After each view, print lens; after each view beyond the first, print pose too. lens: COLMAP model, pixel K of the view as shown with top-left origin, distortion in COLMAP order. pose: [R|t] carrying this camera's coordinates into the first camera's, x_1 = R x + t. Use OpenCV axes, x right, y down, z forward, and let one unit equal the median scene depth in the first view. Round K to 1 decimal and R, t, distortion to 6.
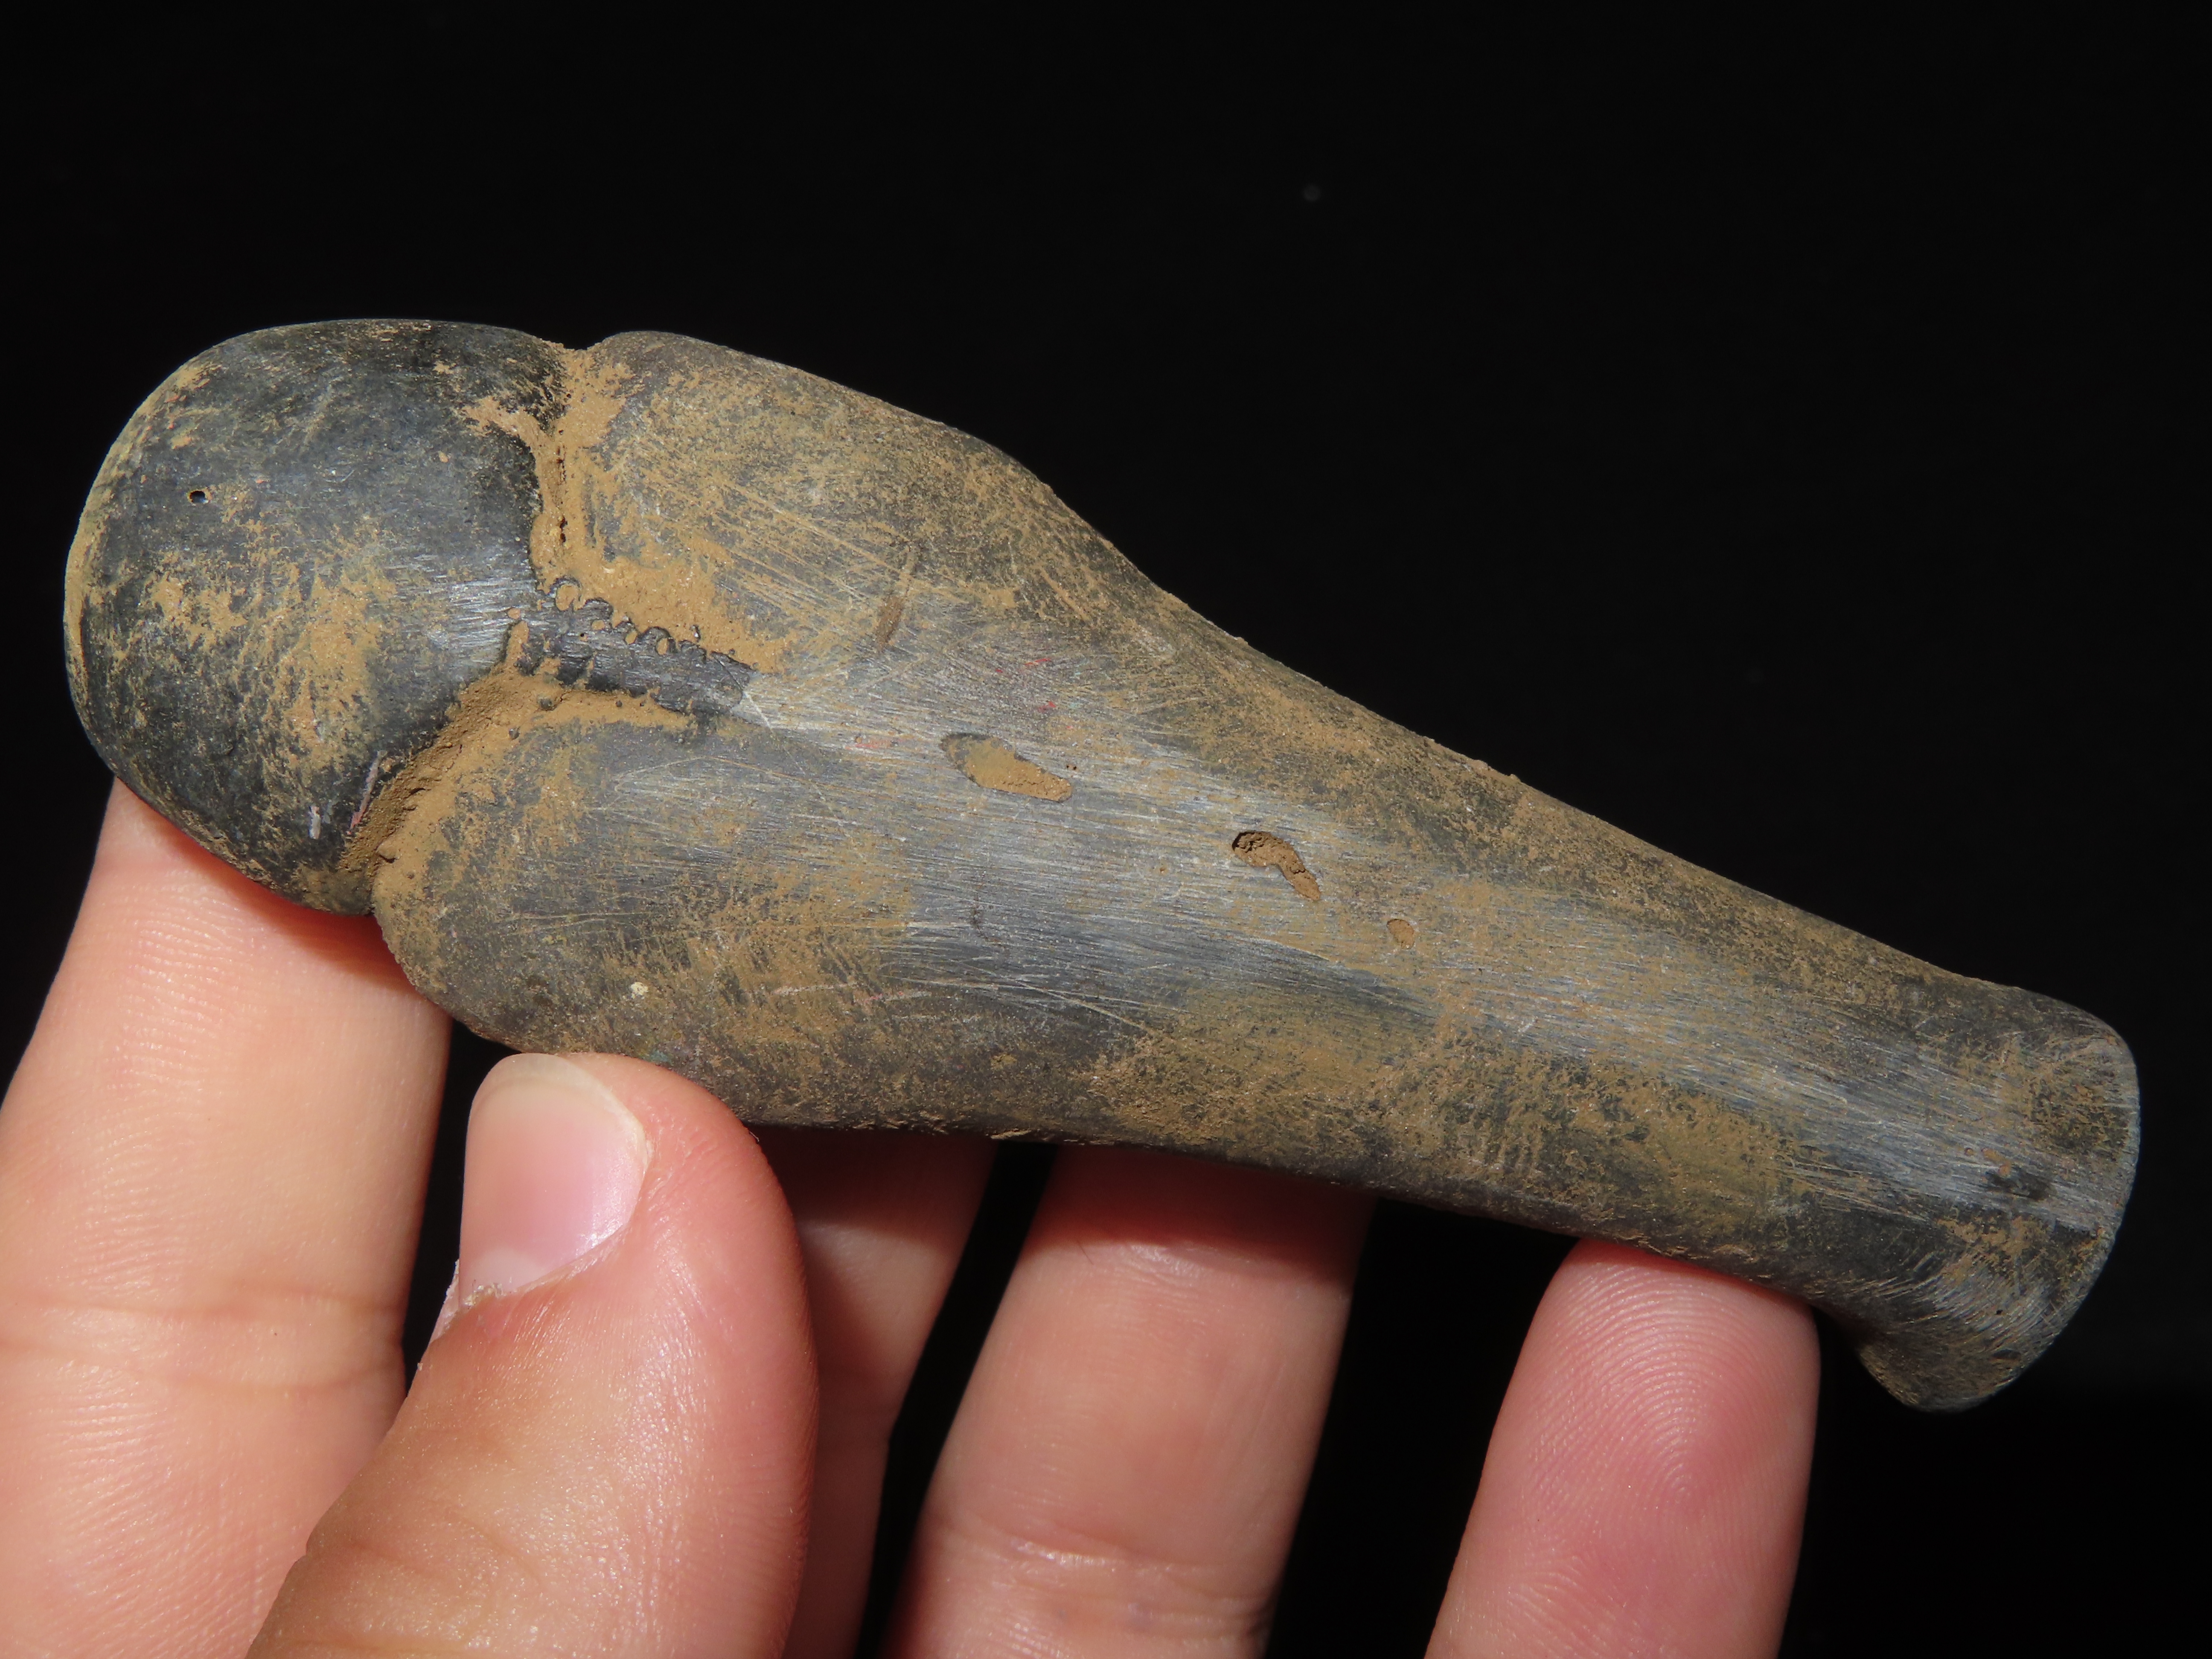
lens RADIAL K [[814.2, 0, 1104.8], [0, 814.2, 832.2], [0, 0, 1]] dist [-0.002428, 0.000006]
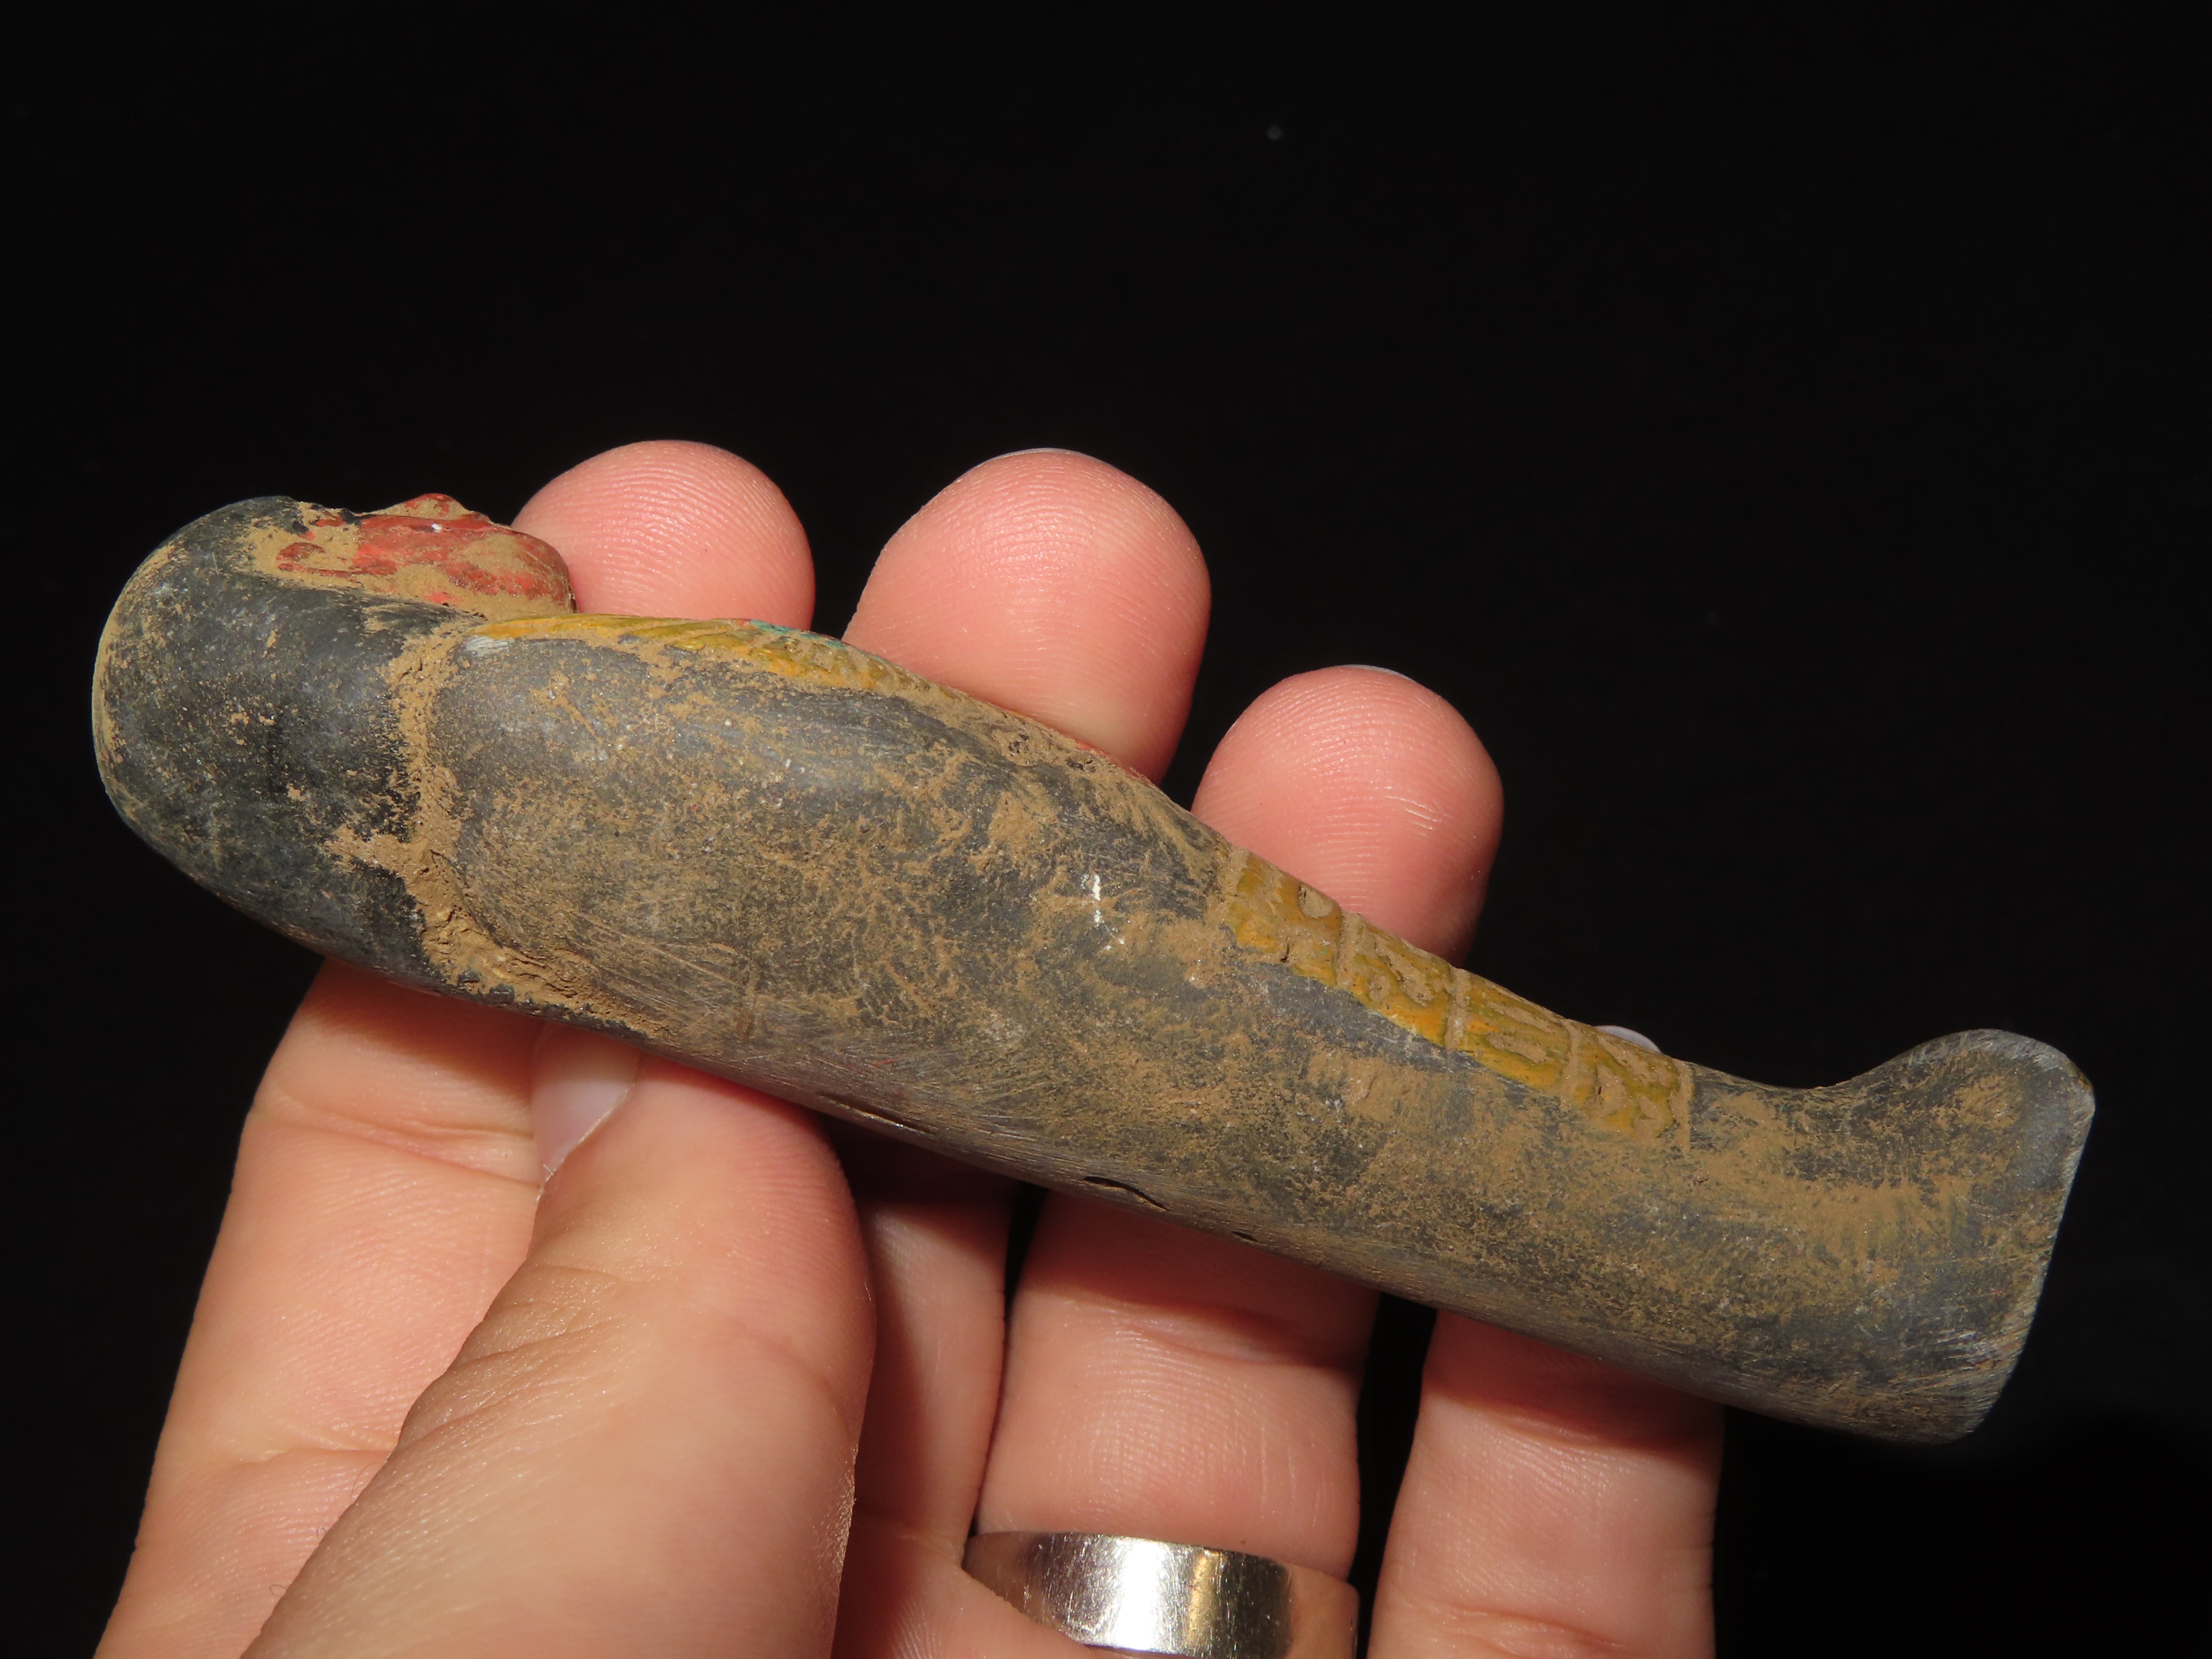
lens RADIAL K [[814.2, 0, 1104.7], [0, 814.2, 832.2], [0, 0, 1]] dist [-0.002428, 0.000006]
pose [[0.985017, 0.073130, -0.156187, 0.338320], [-0.001265, 0.908683, 0.417485, -0.910669], [0.172455, -0.411032, 0.895160, 0.227134]]
